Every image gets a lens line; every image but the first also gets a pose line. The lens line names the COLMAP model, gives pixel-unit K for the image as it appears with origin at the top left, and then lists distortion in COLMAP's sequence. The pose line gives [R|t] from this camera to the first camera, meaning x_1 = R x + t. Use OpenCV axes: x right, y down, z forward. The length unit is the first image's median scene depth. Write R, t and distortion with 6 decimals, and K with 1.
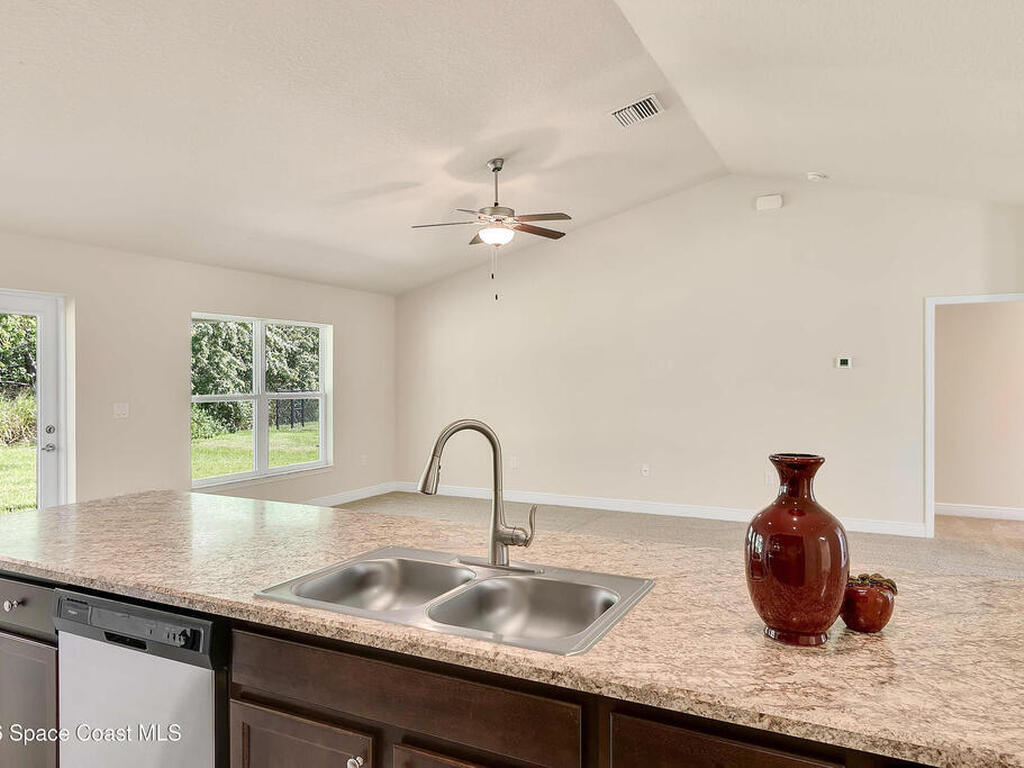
lens RADIAL K [[698.2, 0, 513.3], [0, 698.2, 382.9], [0, 0, 1]] dist [0.006559, 0.000949]
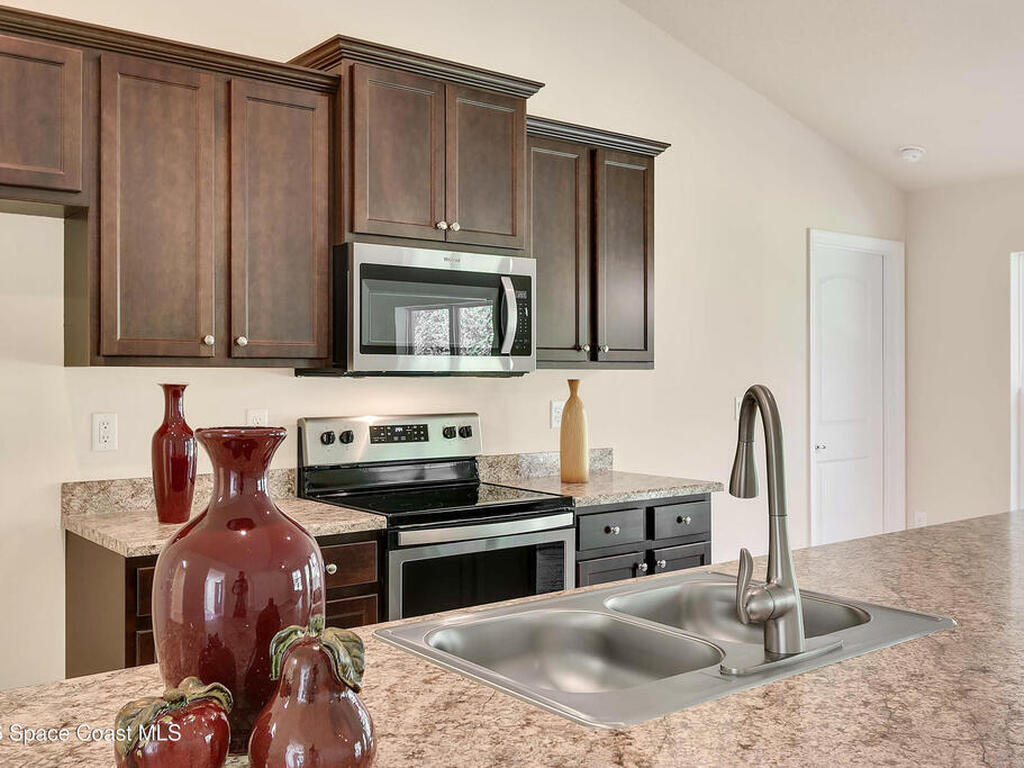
lens RADIAL K [[1008.3, 0, 520.6], [0, 1008.3, 368.8], [0, 0, 1]] dist [0.013272, 0.000000]
pose [[-0.420008, 0.001302, -0.907520, 0.775115], [-0.000129, 0.999999, 0.001495, 0.036312], [0.907521, 0.000745, -0.420007, 1.132027]]
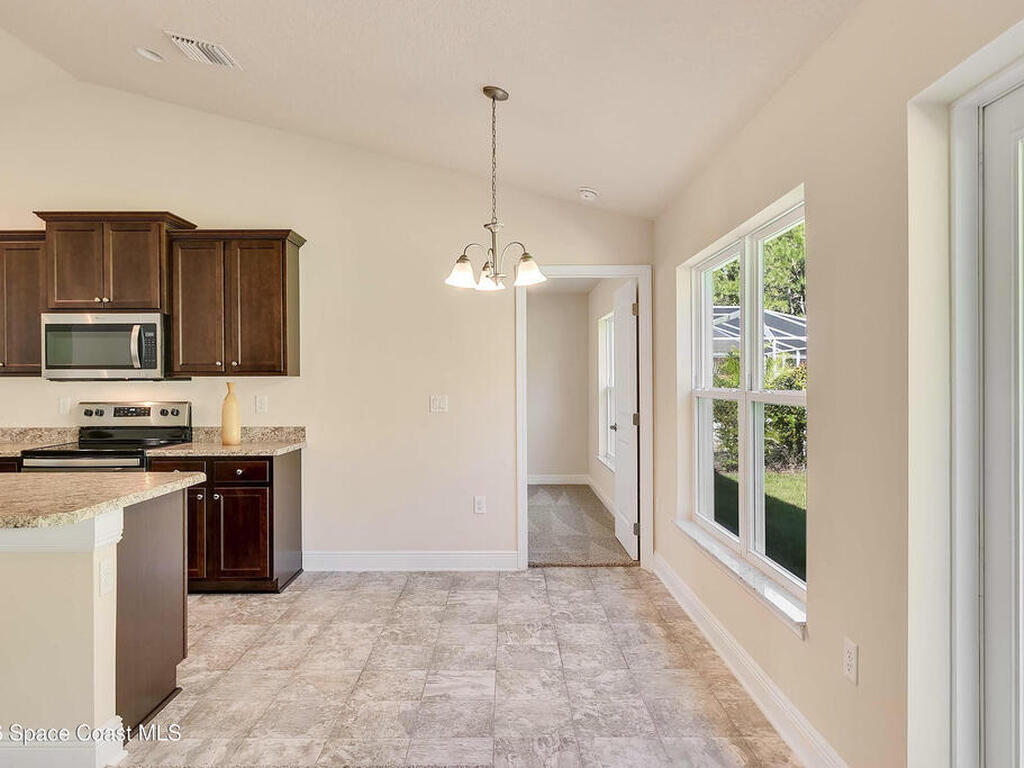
lens RADIAL K [[698.2, 0, 506.3], [0, 698.2, 384.2], [0, 0, 1]] dist [0.006559, 0.000949]
pose [[-0.897030, 0.010665, -0.441840, -0.351824], [0.008128, 0.999938, 0.007636, 0.049455], [0.441894, 0.003258, -0.897061, 2.288068]]
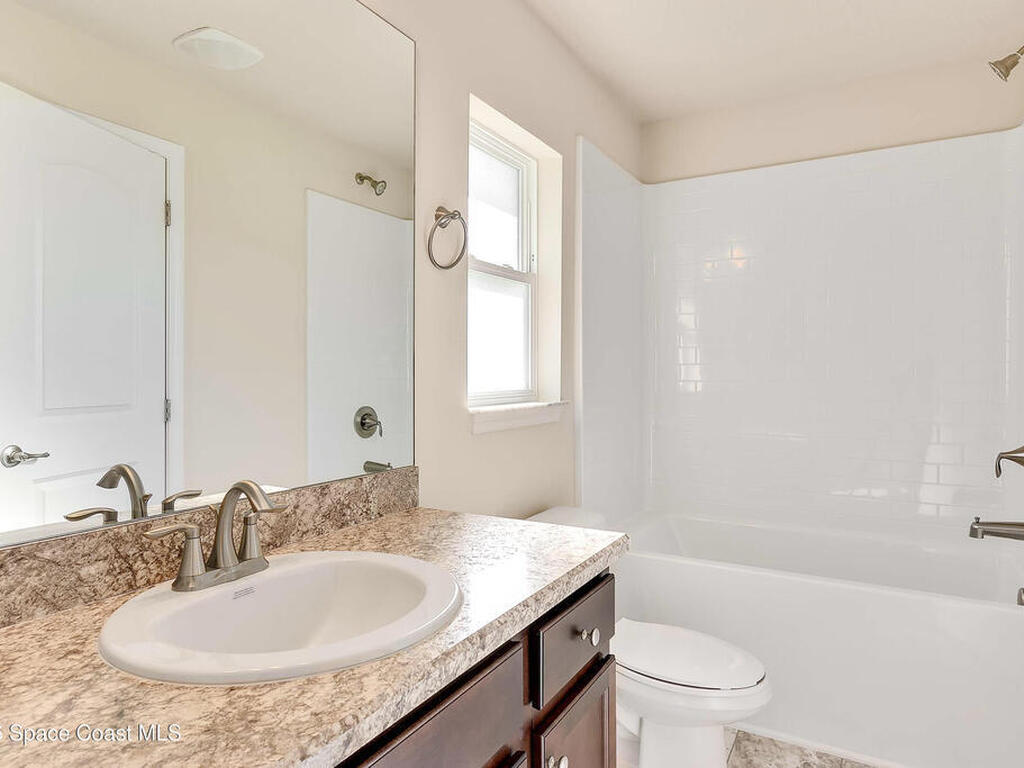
lens RADIAL K [[637.0, 0, 504.9], [0, 637.0, 379.9], [0, 0, 1]] dist [-0.000651, -0.004216]
pose [[0.057936, -0.007901, 0.998289, 0.027457], [0.000512, 0.999969, 0.007885, 0.160716], [-0.998320, 0.000055, 0.057938, 0.704293]]
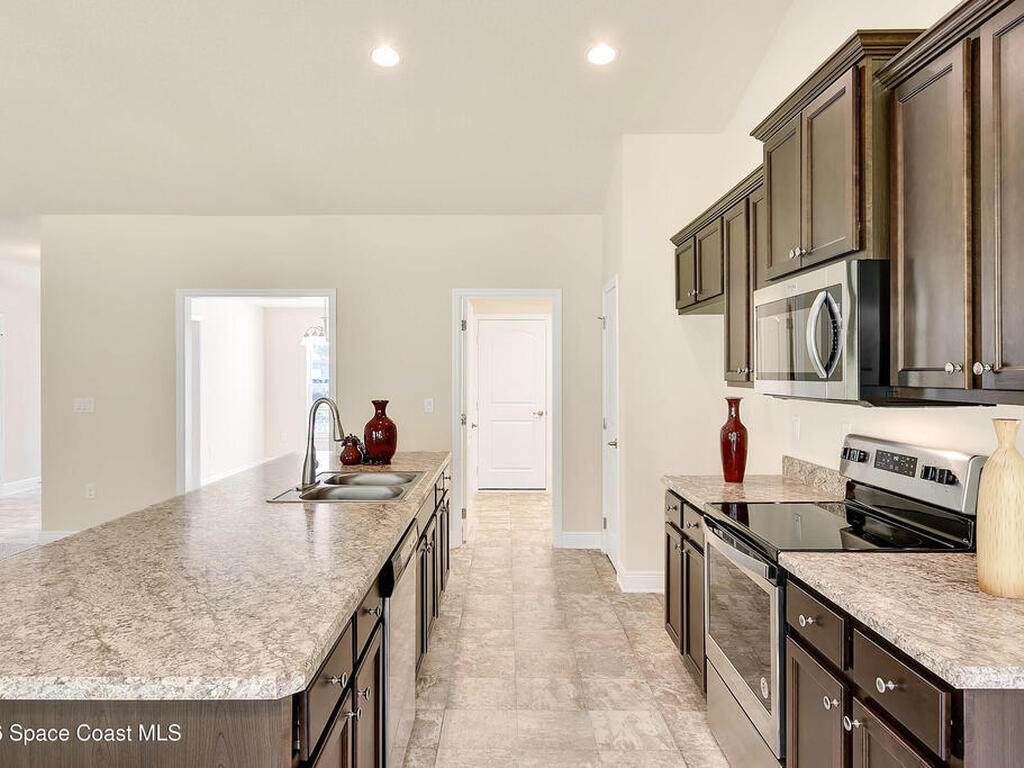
lens RADIAL K [[698.2, 0, 494.6], [0, 698.2, 369.2], [0, 0, 1]] dist [0.006559, 0.000949]
pose [[-0.435998, 0.011671, 0.899872, -0.814103], [0.007035, 0.999930, -0.009561, 0.014720], [-0.899920, 0.002162, -0.436050, 1.238178]]
